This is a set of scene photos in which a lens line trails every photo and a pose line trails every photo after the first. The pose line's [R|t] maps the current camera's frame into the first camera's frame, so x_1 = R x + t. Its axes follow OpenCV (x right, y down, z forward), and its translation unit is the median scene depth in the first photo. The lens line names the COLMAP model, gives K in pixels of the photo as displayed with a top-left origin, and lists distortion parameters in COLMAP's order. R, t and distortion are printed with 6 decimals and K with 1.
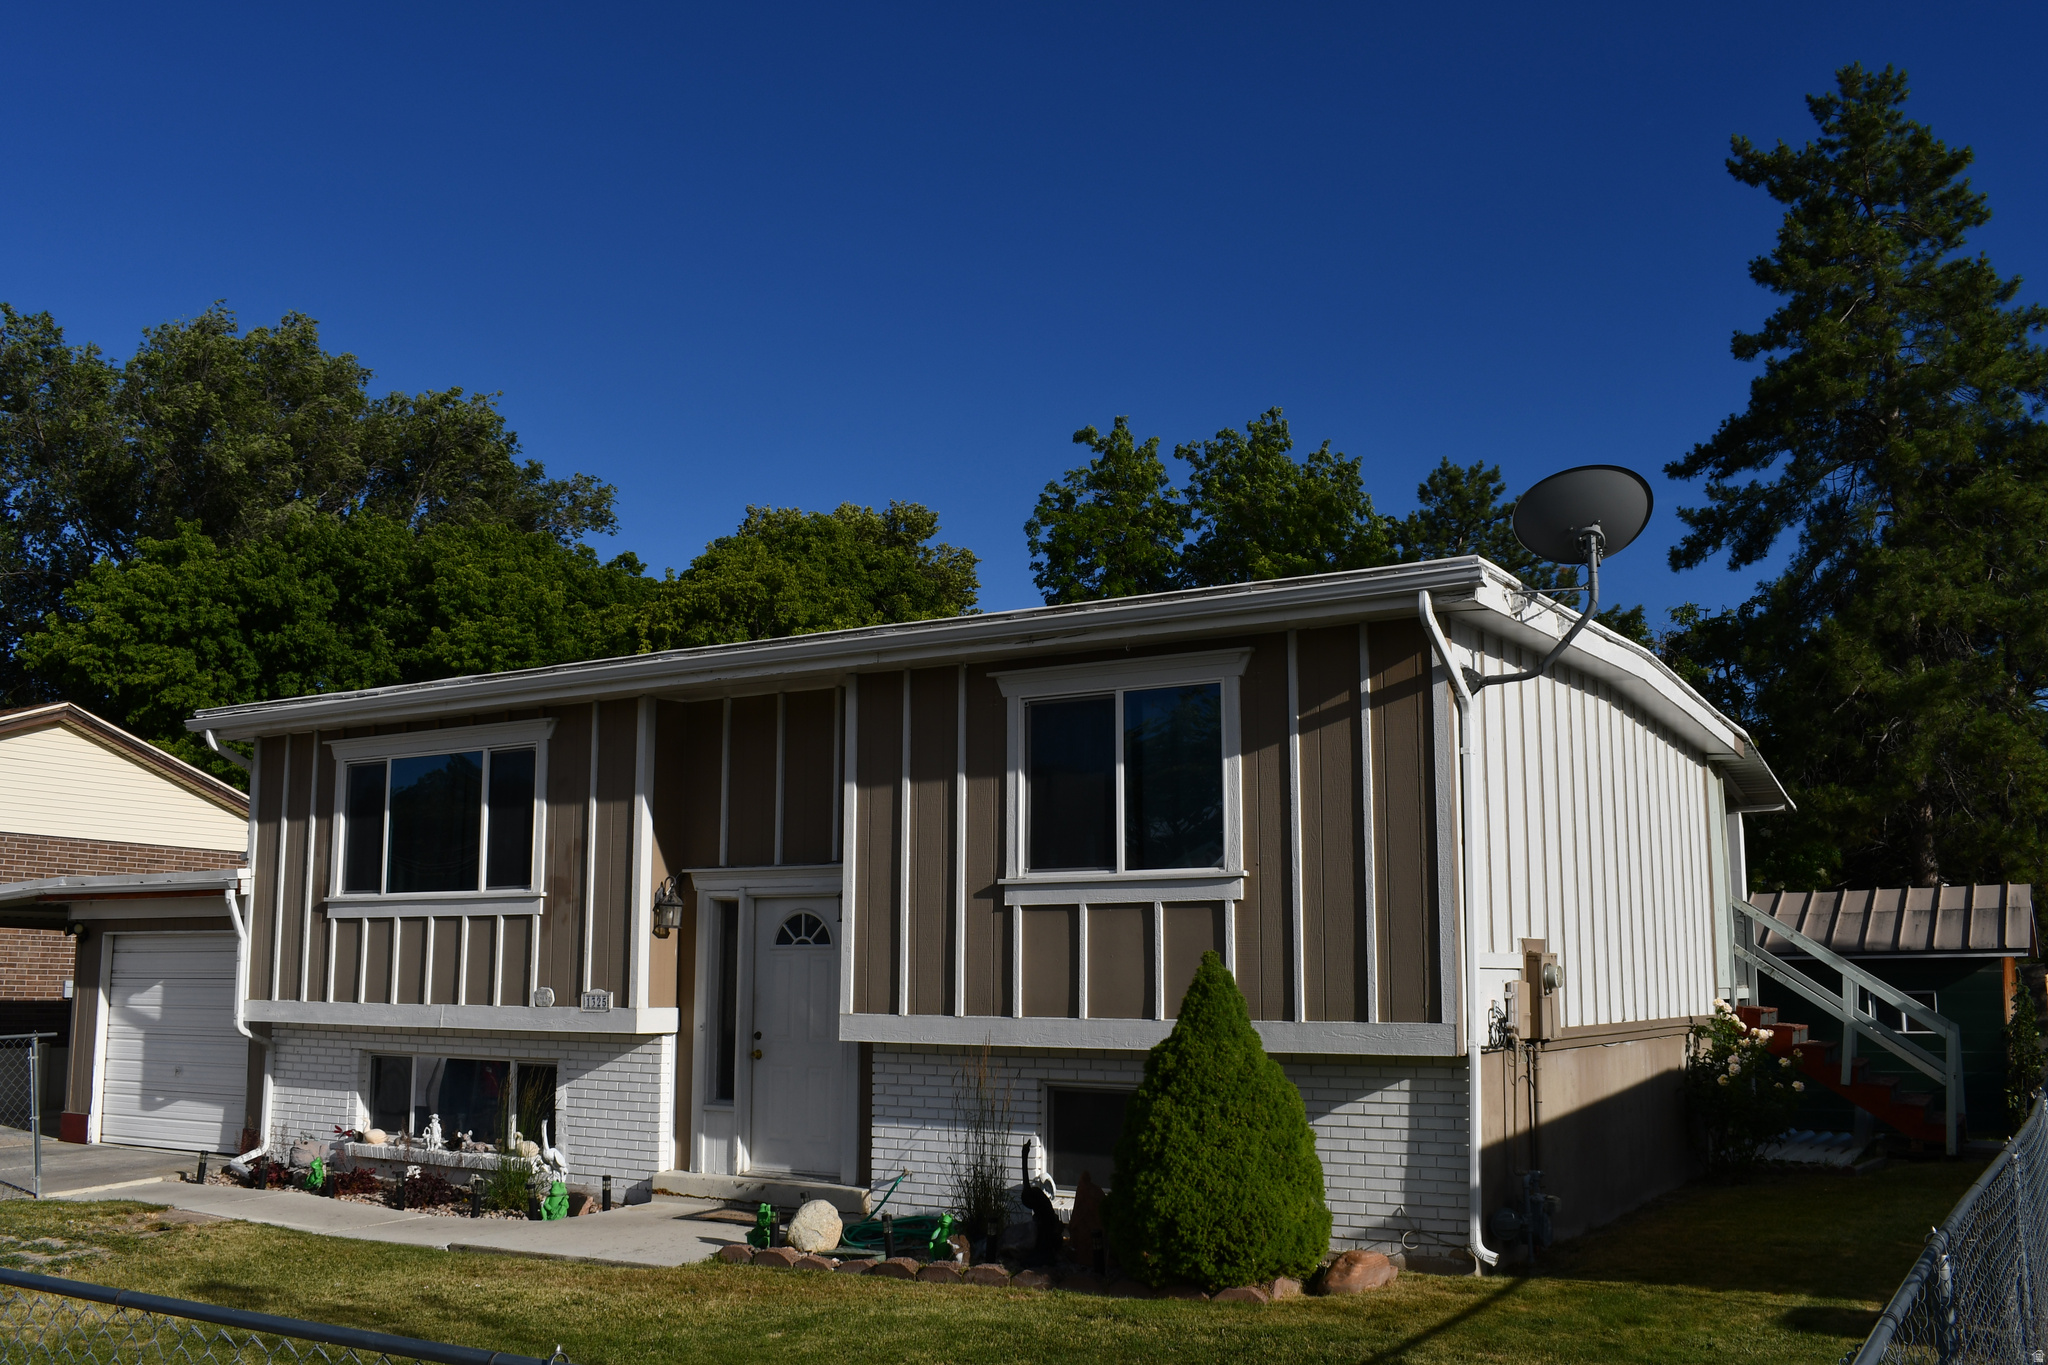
lens RADIAL K [[1839.6, 0, 1020.6], [0, 1839.6, 686.0], [0, 0, 1]] dist [-0.084873, 0.011628]
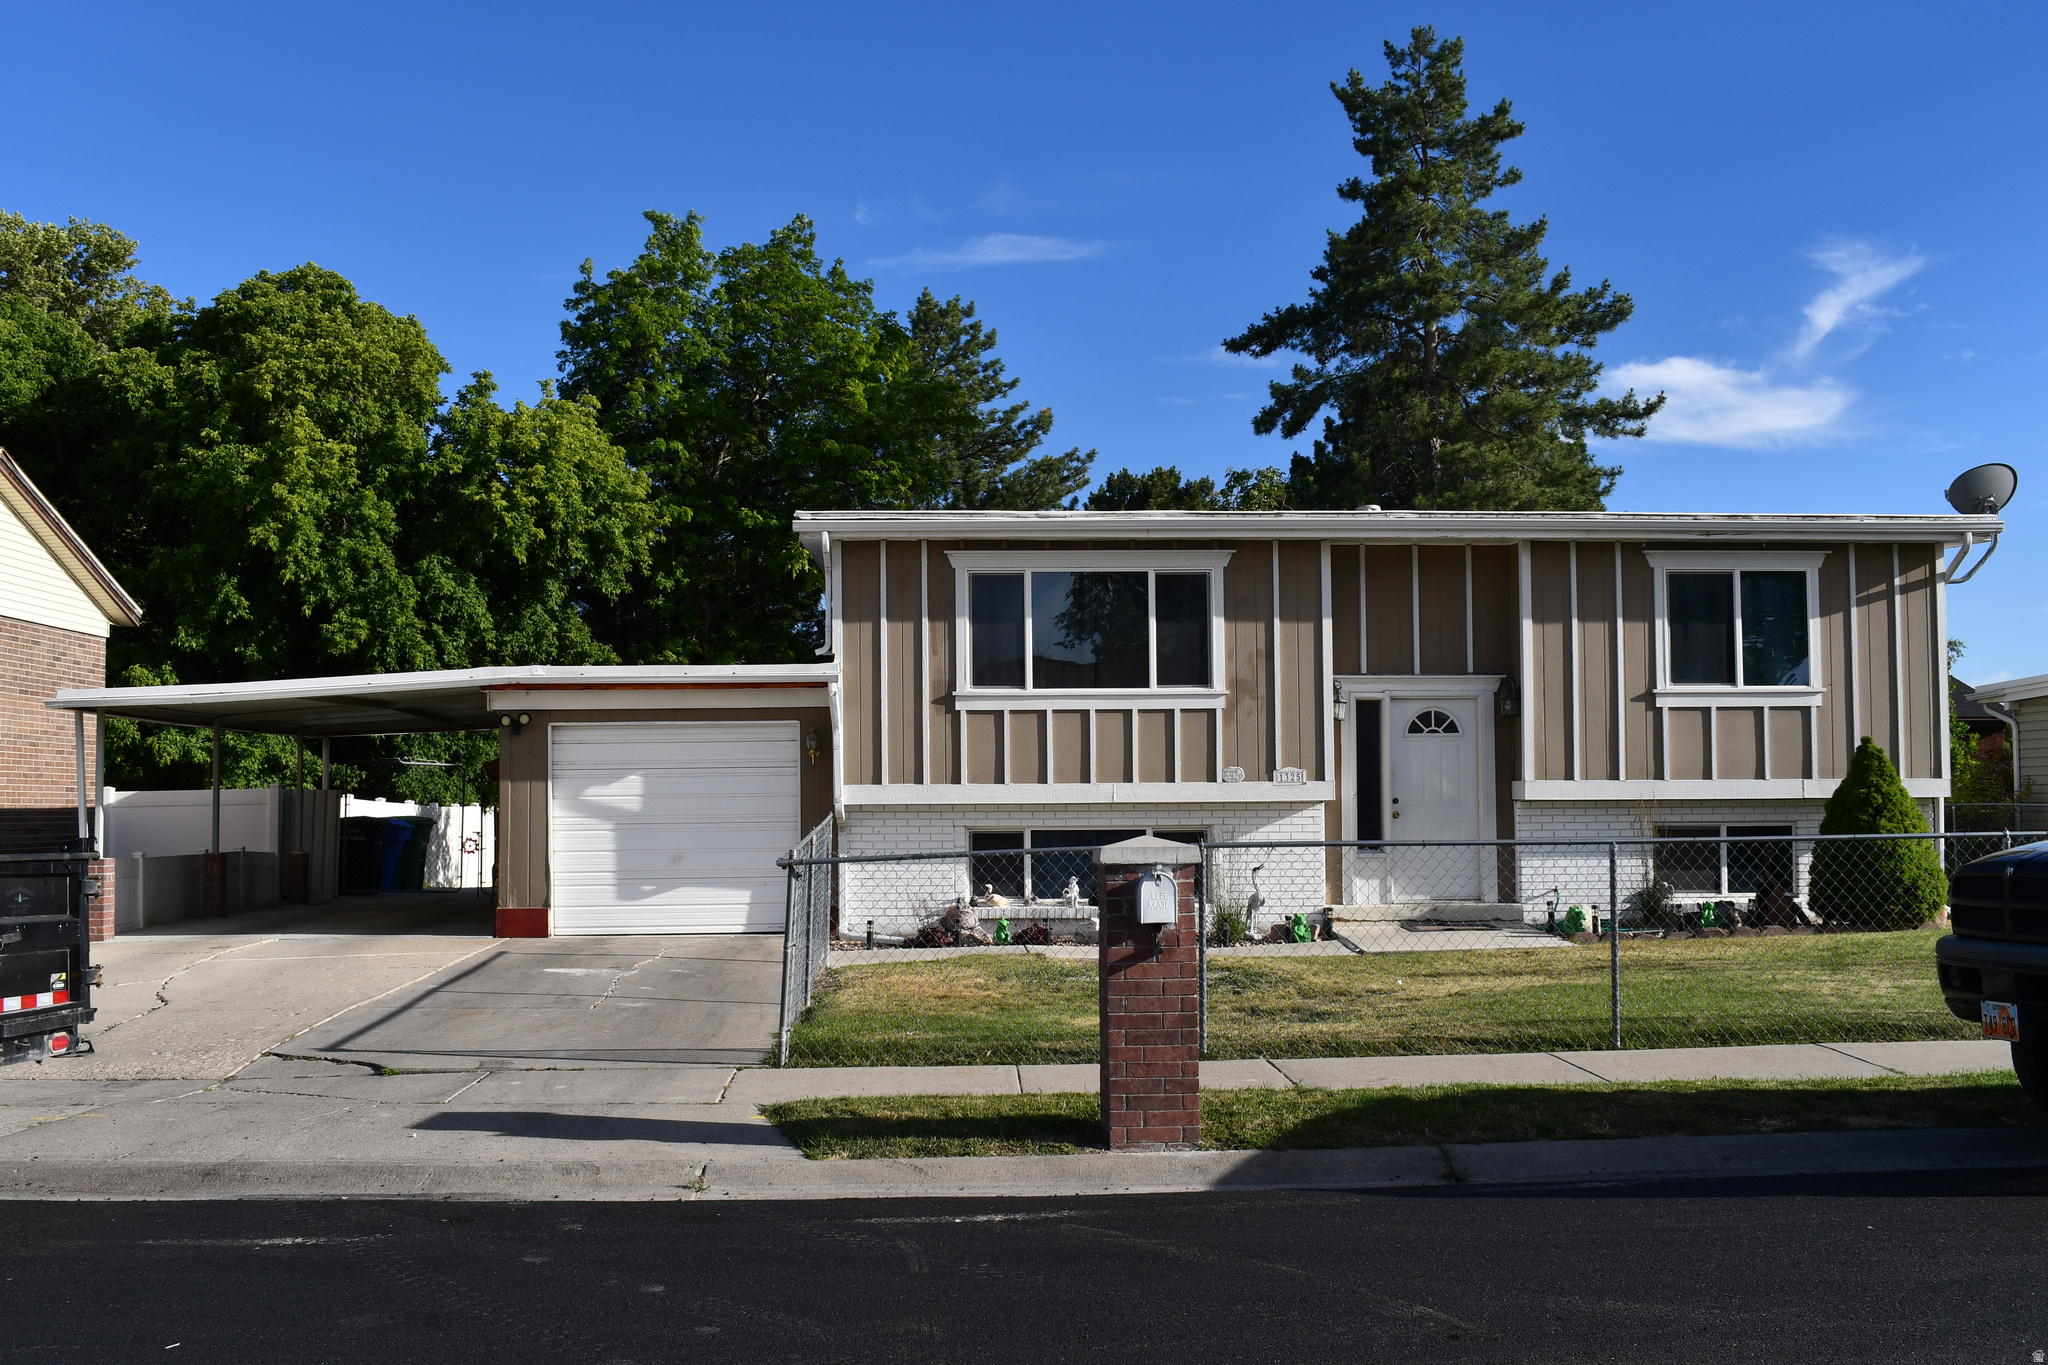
lens RADIAL K [[2150.9, 0, 1023.9], [0, 2150.9, 686.5], [0, 0, 1]] dist [-0.065412, 0.000000]
pose [[0.816598, 0.024485, 0.576687, -1.409929], [-0.082197, 0.993850, 0.074195, 0.015037], [-0.571324, -0.107990, 0.813589, -0.126561]]
